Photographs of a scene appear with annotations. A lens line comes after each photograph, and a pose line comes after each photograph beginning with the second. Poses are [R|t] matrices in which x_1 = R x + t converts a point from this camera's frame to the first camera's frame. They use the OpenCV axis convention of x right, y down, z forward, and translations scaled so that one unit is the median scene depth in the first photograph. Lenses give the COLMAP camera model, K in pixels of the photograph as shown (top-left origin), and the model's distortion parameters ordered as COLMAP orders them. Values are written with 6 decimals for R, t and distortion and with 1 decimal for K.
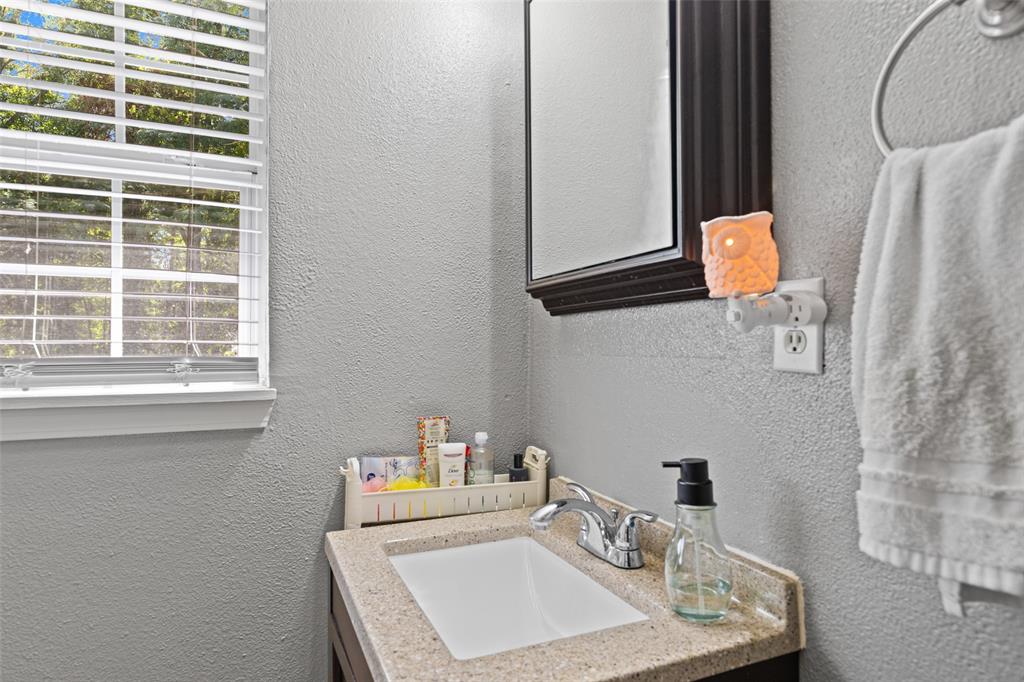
lens RADIAL K [[557.7, 0, 515.2], [0, 557.7, 340.8], [0, 0, 1]] dist [0.008662, 0.001824]
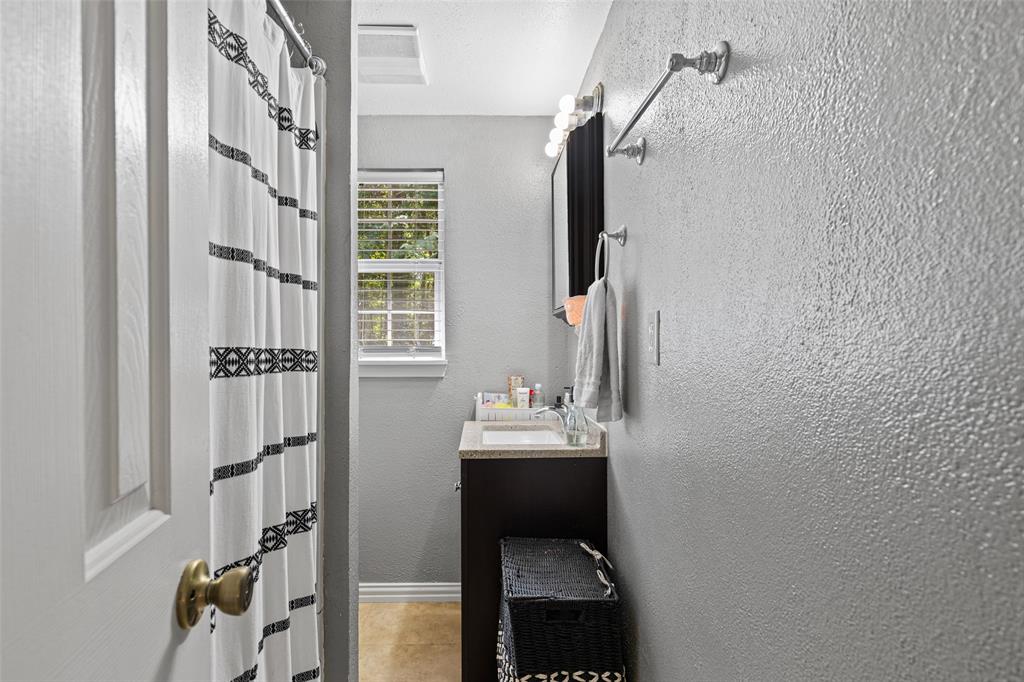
lens RADIAL K [[557.7, 0, 508.6], [0, 557.7, 340.1], [0, 0, 1]] dist [0.008662, 0.001824]
pose [[0.917812, -0.000869, -0.397014, 0.678116], [0.005361, 0.999934, 0.010205, -0.017550], [0.396978, -0.011495, 0.917756, -0.955860]]
